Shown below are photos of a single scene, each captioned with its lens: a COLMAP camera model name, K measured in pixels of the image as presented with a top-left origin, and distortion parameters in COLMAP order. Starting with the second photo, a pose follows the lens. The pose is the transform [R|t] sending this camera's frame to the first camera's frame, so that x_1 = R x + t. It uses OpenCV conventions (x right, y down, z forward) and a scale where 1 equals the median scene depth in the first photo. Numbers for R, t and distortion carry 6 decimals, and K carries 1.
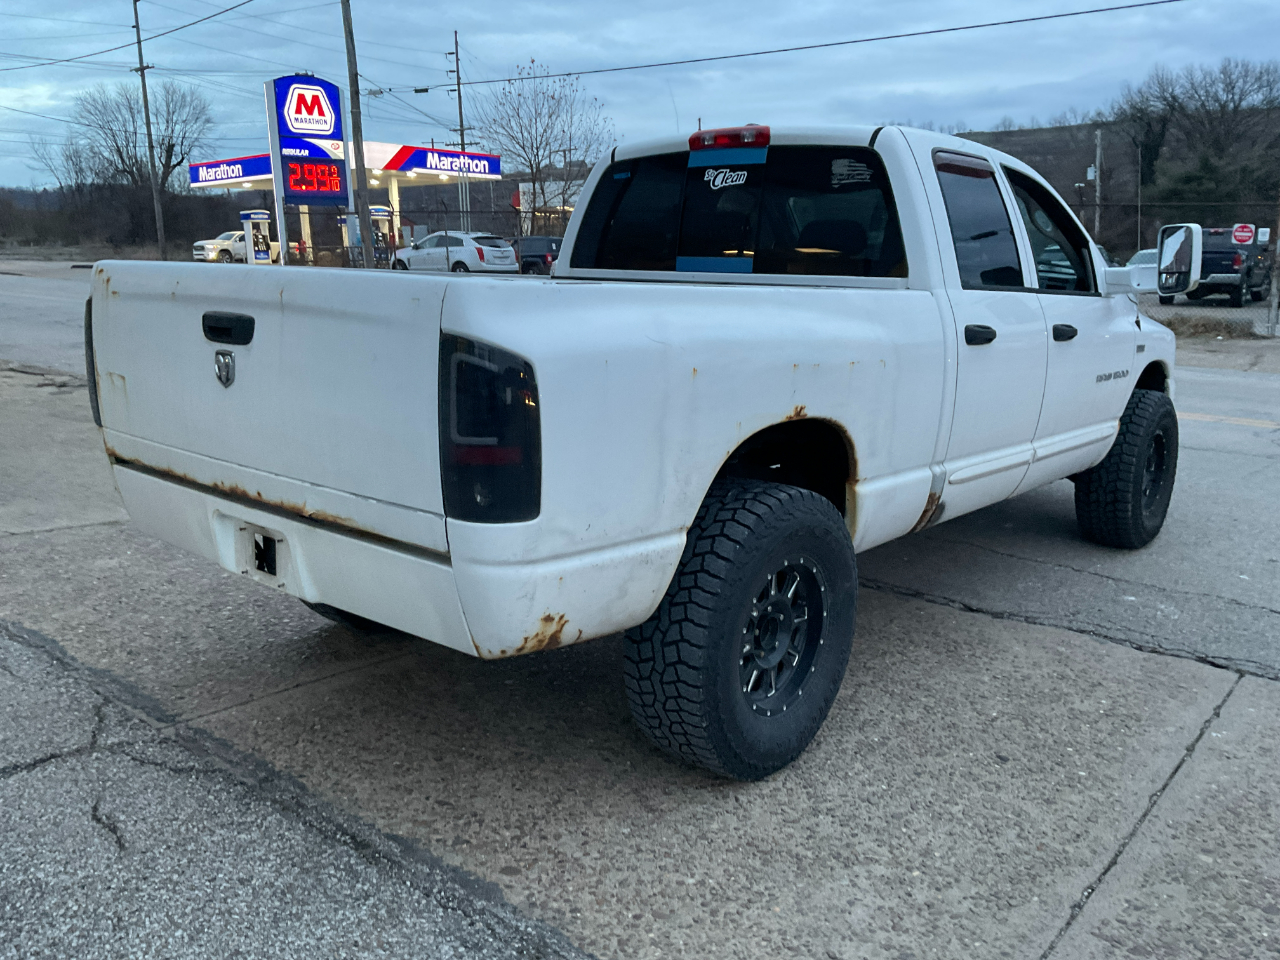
lens RADIAL K [[1056.3, 0, 637.7], [0, 1056.3, 479.2], [0, 0, 1]] dist [0.087978, -0.161785]
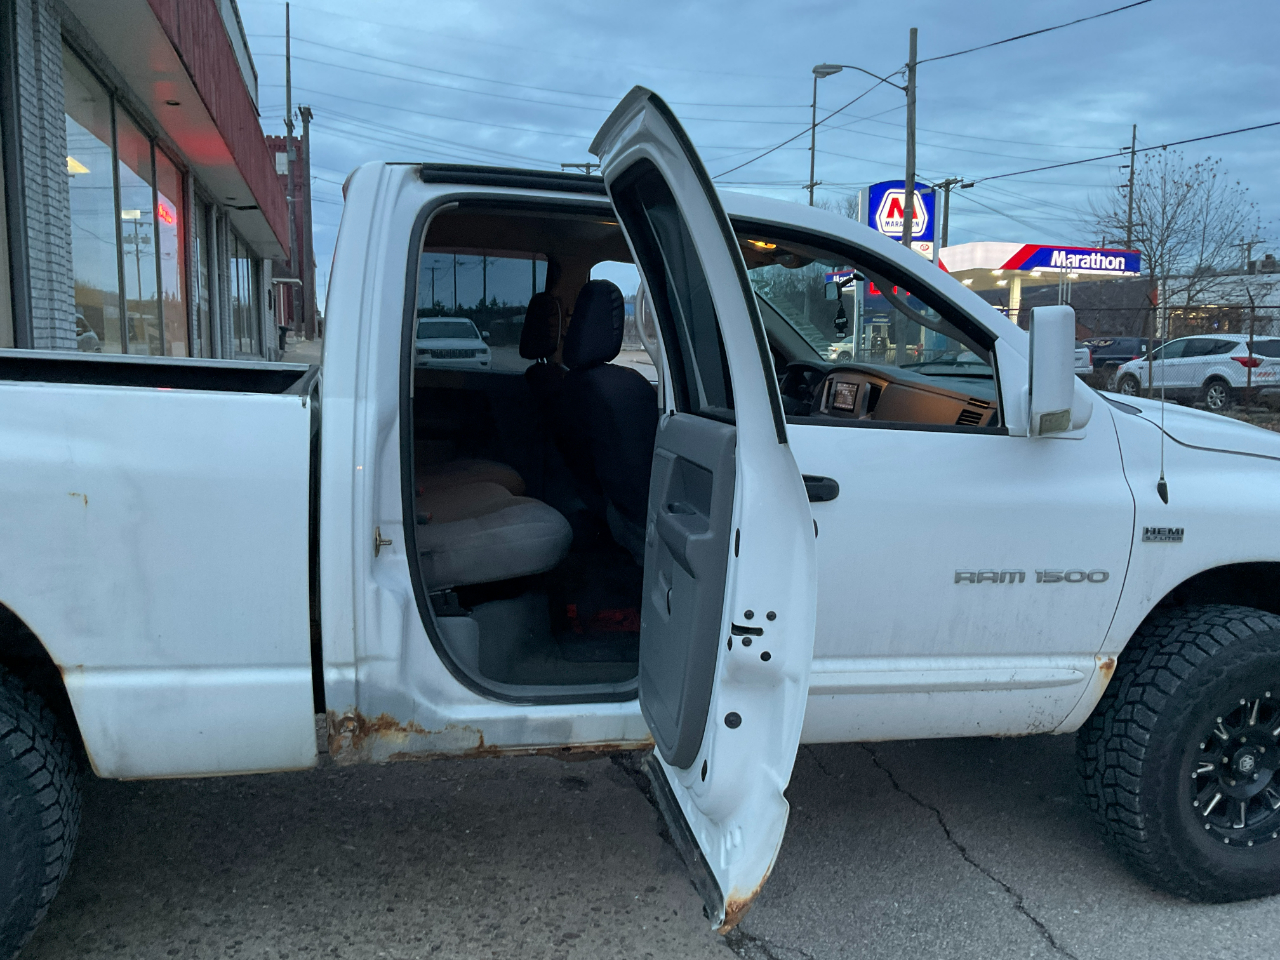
lens RADIAL K [[1064.0, 0, 640.0], [0, 1064.0, 480.0], [0, 0, 1]] dist [0.027143, -0.060386]
pose [[0.817939, 0.091236, -0.568025, 0.094857], [-0.142503, 0.988706, -0.046395, -0.014750], [0.557377, 0.118894, 0.821703, 0.067733]]
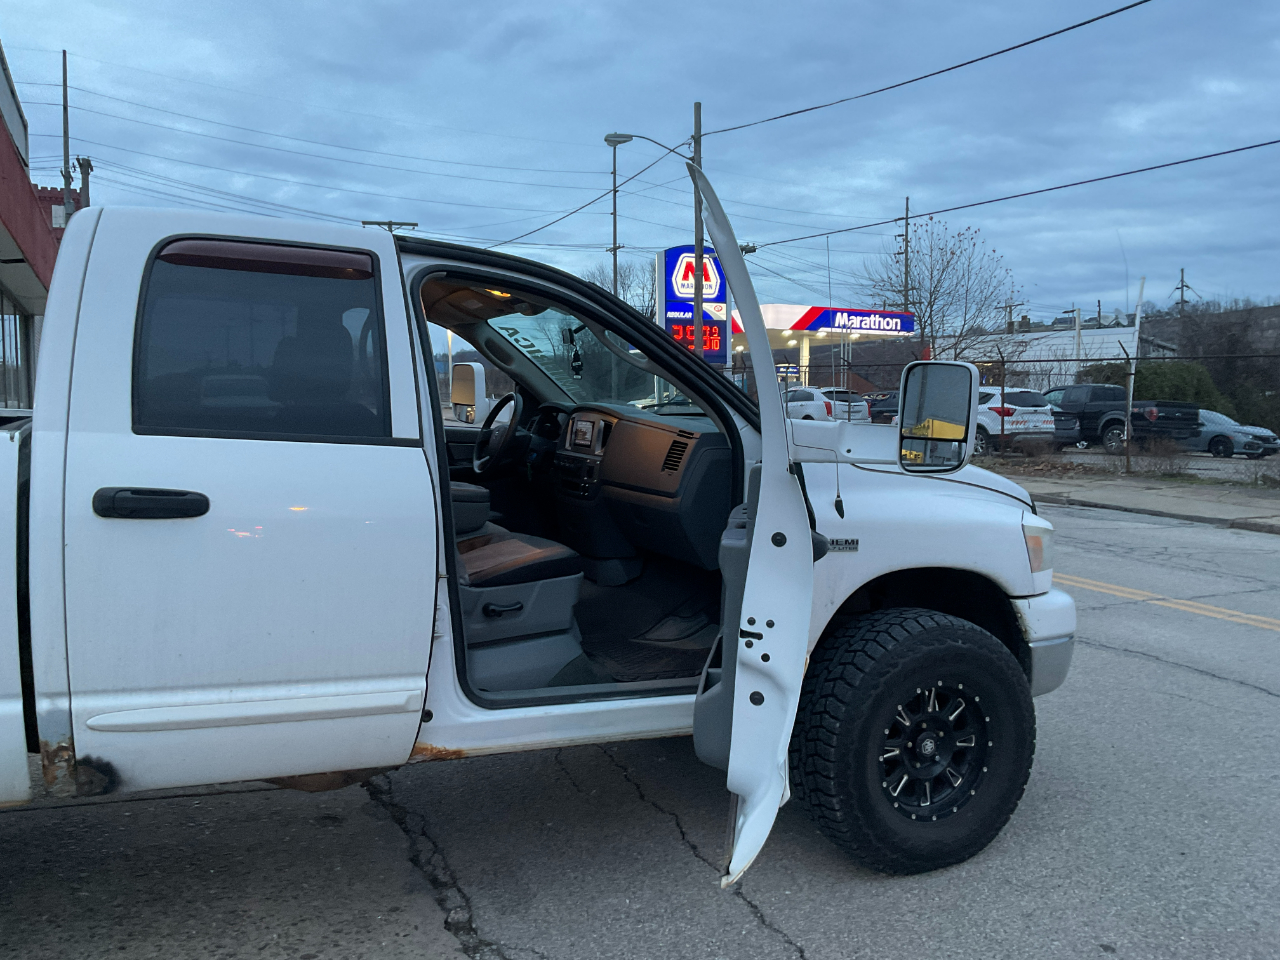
lens RADIAL K [[1056.3, 0, 637.7], [0, 1056.3, 479.2], [0, 0, 1]] dist [0.087978, -0.161785]
pose [[0.904646, 0.040812, -0.424206, 0.105967], [-0.101694, 0.987321, -0.121881, -0.012388], [0.413853, 0.153398, 0.897326, 0.065659]]
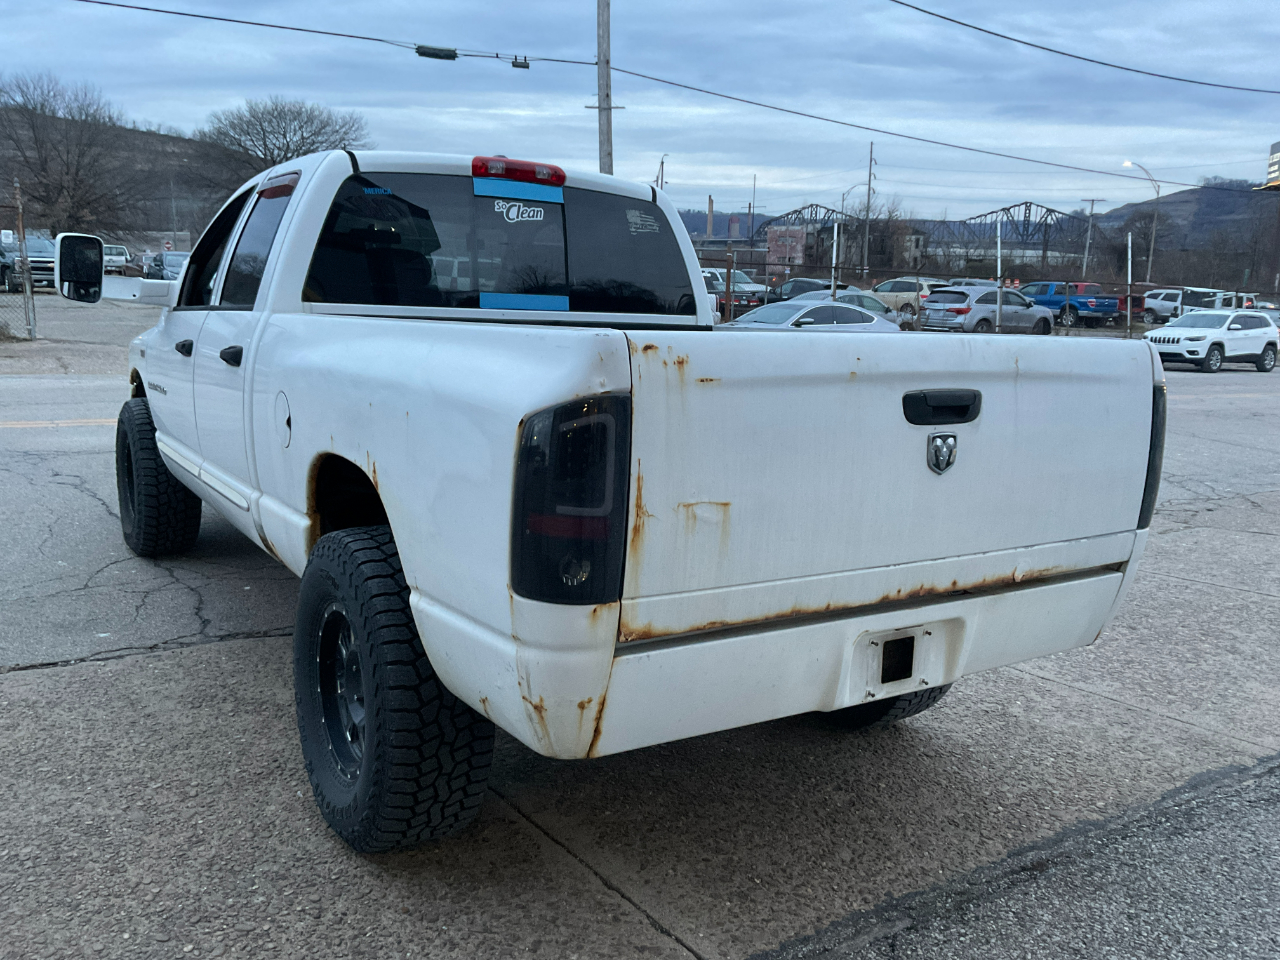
lens RADIAL K [[1064.6, 0, 638.8], [0, 1064.6, 474.8], [0, 0, 1]] dist [0.074391, -0.151830]
pose [[0.291384, -0.166495, 0.942006, -0.125486], [0.163004, 0.978977, 0.122609, -0.022797], [-0.942616, 0.117824, 0.312397, 0.093781]]
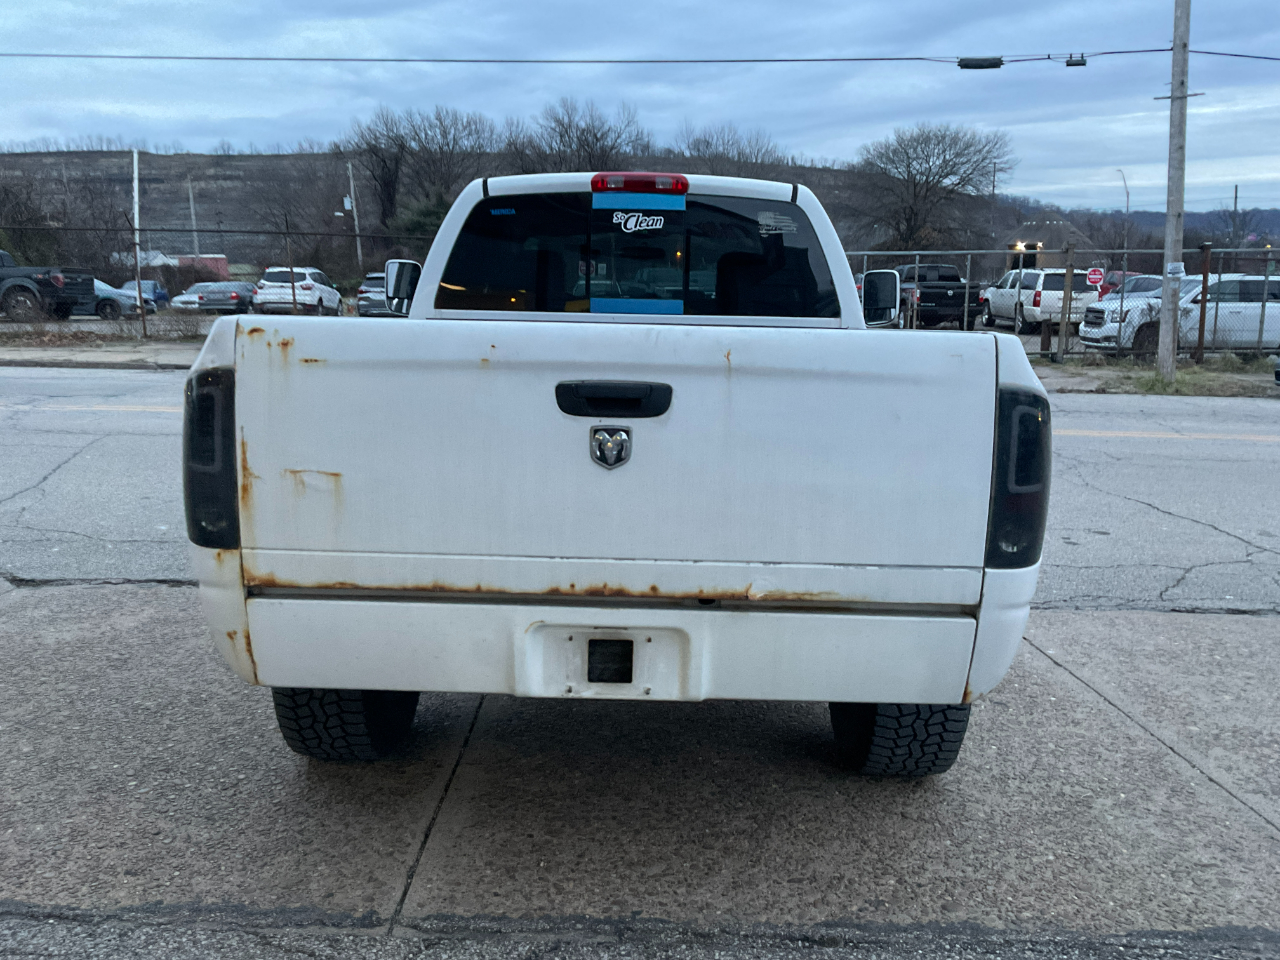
lens RADIAL K [[1056.3, 0, 637.7], [0, 1056.3, 479.2], [0, 0, 1]] dist [0.087978, -0.161785]
pose [[0.775041, -0.111294, 0.622033, -0.086744], [0.124737, 0.991945, 0.022059, -0.009192], [-0.619477, 0.060494, 0.782680, 0.032986]]
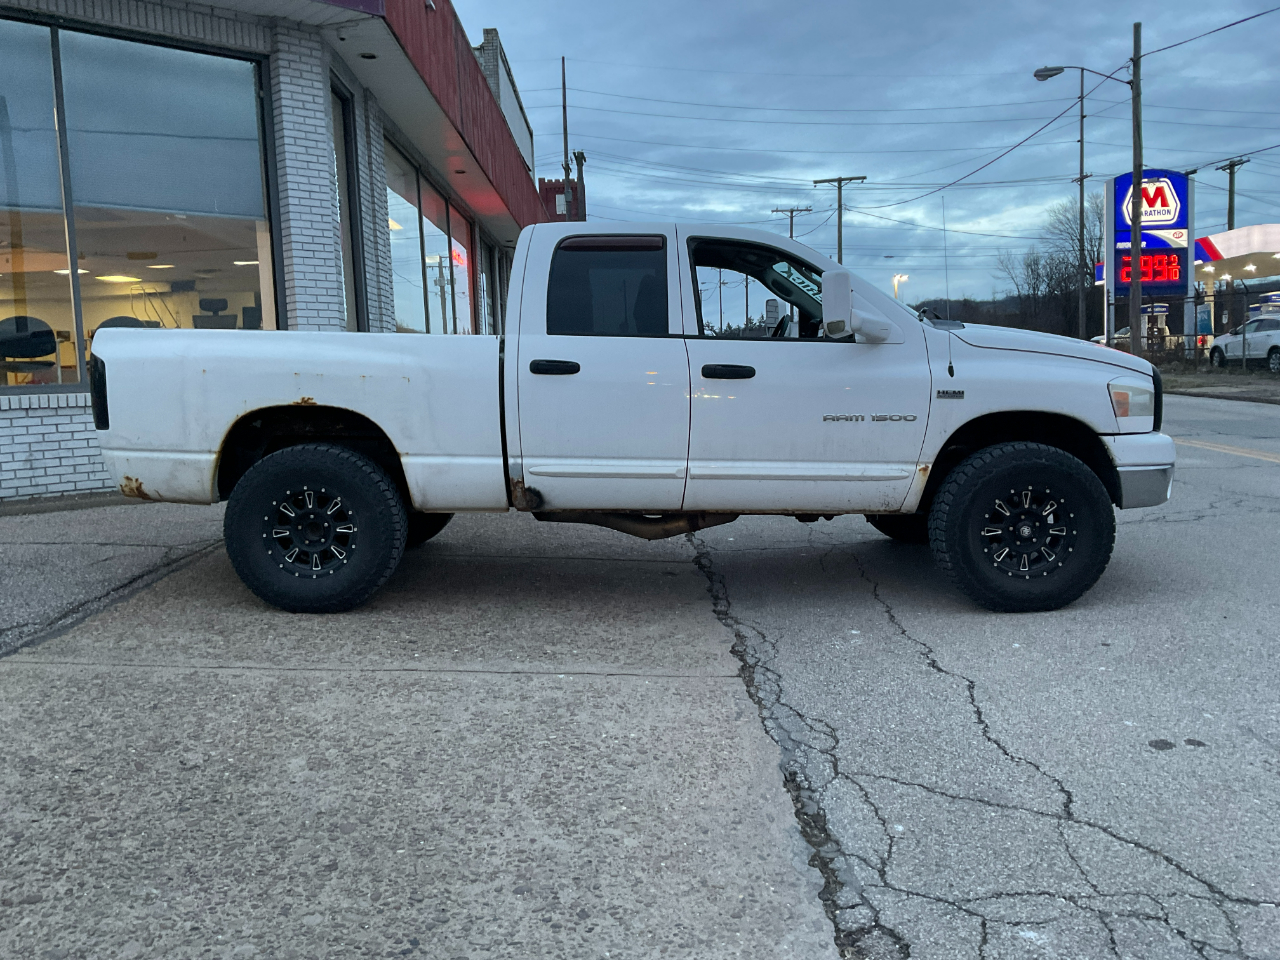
lens RADIAL K [[1056.3, 0, 637.7], [0, 1056.3, 479.2], [0, 0, 1]] dist [0.087978, -0.161785]
pose [[0.645774, 0.069159, -0.760390, 0.175720], [-0.137609, 0.990124, -0.026812, 0.003522], [0.751026, 0.121951, 0.648913, 0.026345]]
